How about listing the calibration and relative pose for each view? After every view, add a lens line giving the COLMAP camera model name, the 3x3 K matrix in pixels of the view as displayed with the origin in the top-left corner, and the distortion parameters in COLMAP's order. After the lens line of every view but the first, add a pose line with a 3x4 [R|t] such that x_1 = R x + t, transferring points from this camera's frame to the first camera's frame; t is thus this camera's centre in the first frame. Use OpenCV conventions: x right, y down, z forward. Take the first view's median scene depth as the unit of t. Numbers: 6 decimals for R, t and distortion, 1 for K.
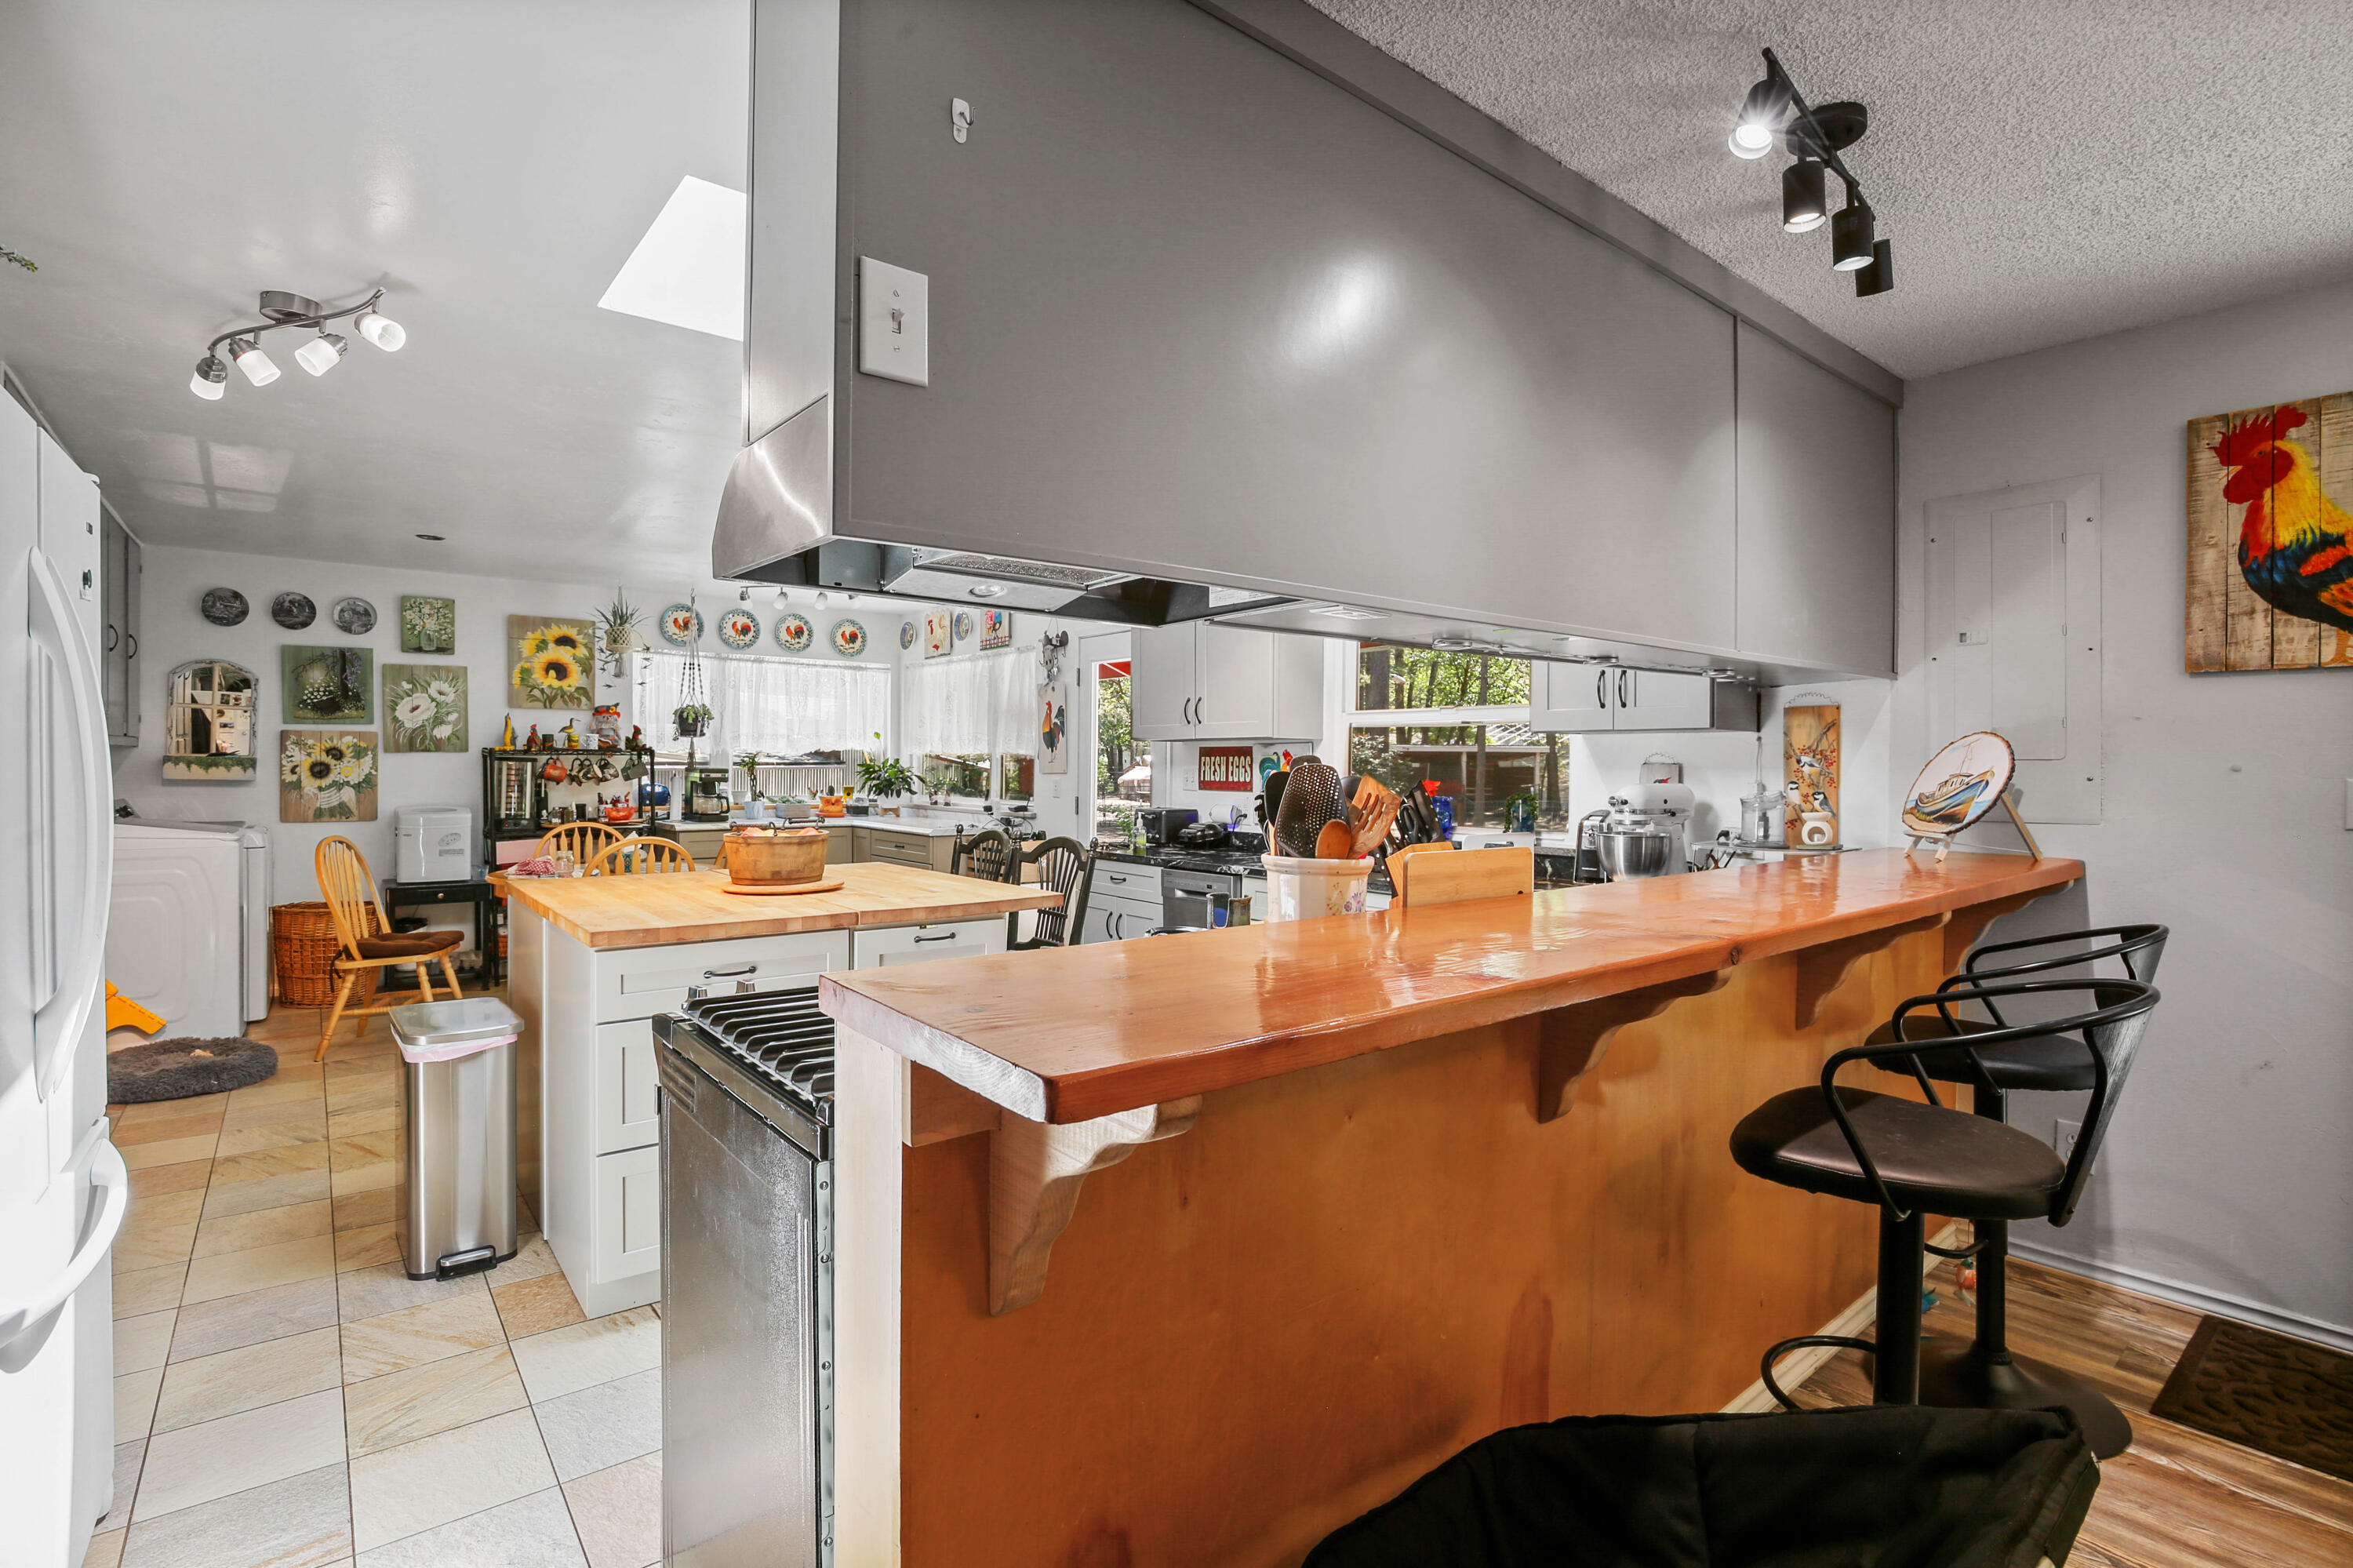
lens RADIAL K [[1121.5, 0, 1202.3], [0, 1121.5, 767.8], [0, 0, 1]] dist [-0.032141, 0.004138]
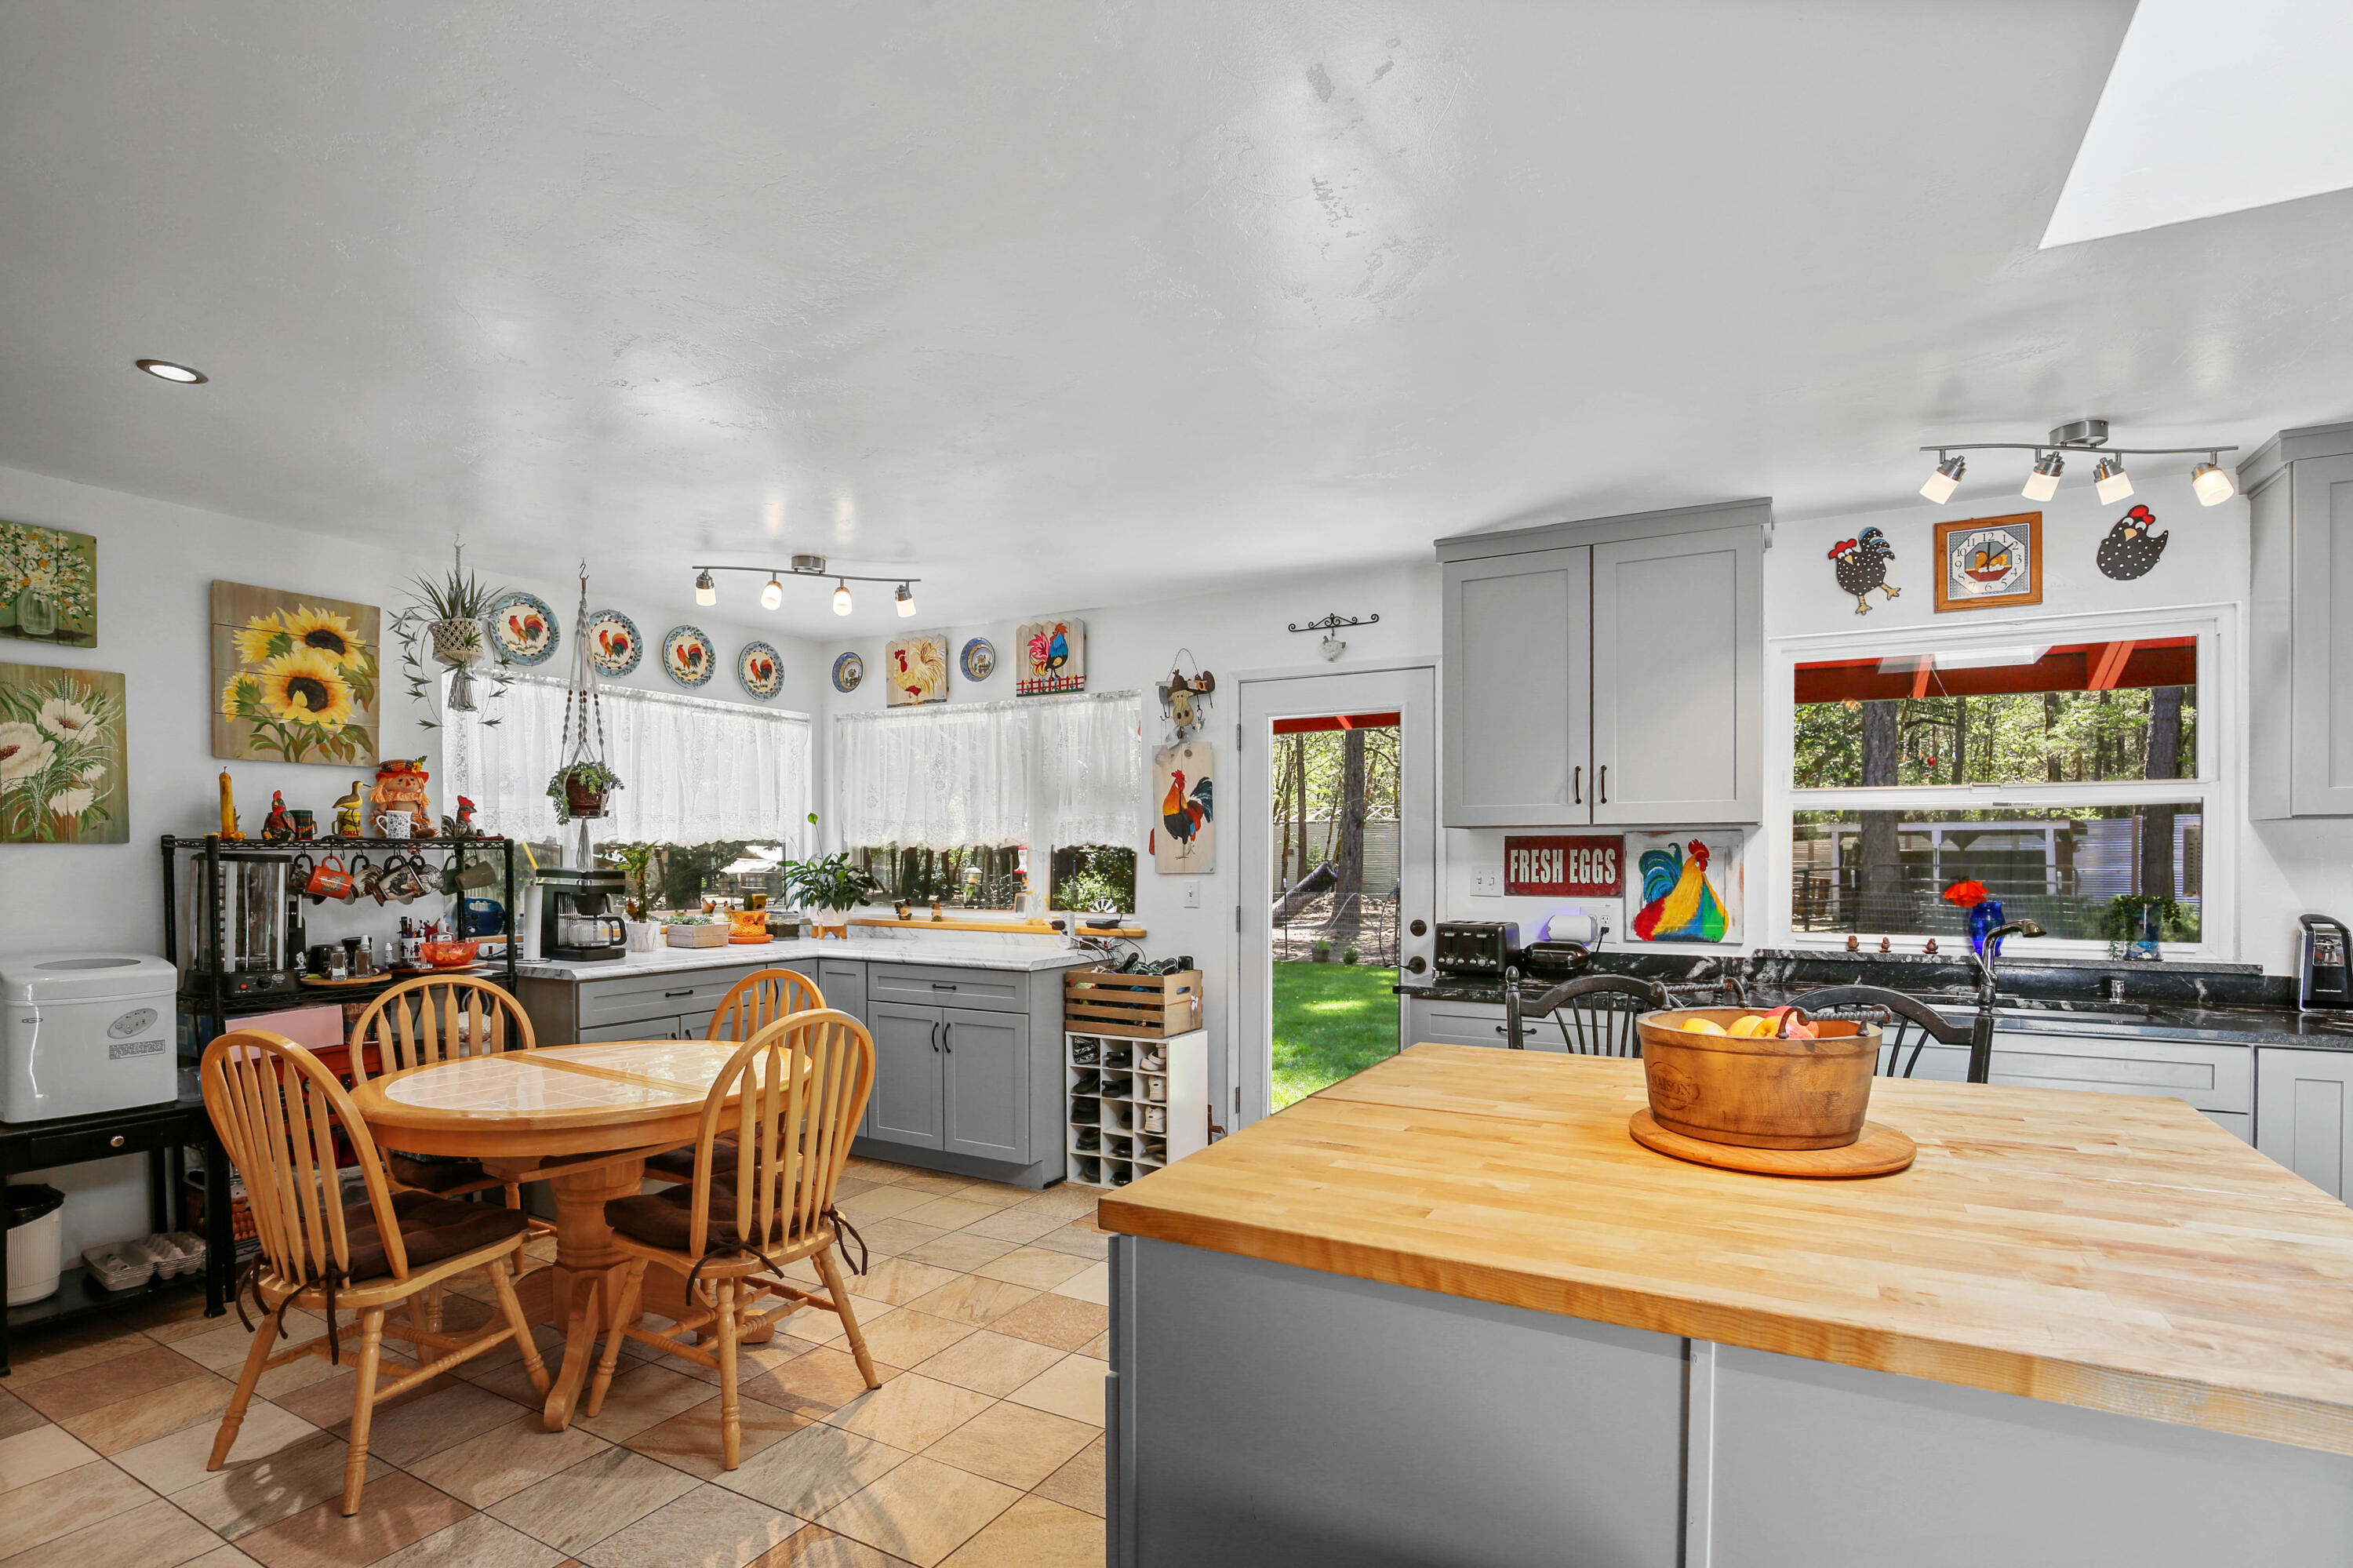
lens RADIAL K [[1121.5, 0, 1204.6], [0, 1121.5, 870.2], [0, 0, 1]] dist [-0.032141, 0.004138]
pose [[0.923886, -0.009681, 0.382545, -0.388568], [0.005770, 0.999919, 0.011370, -0.004770], [-0.382624, -0.008297, 0.923867, 0.342104]]
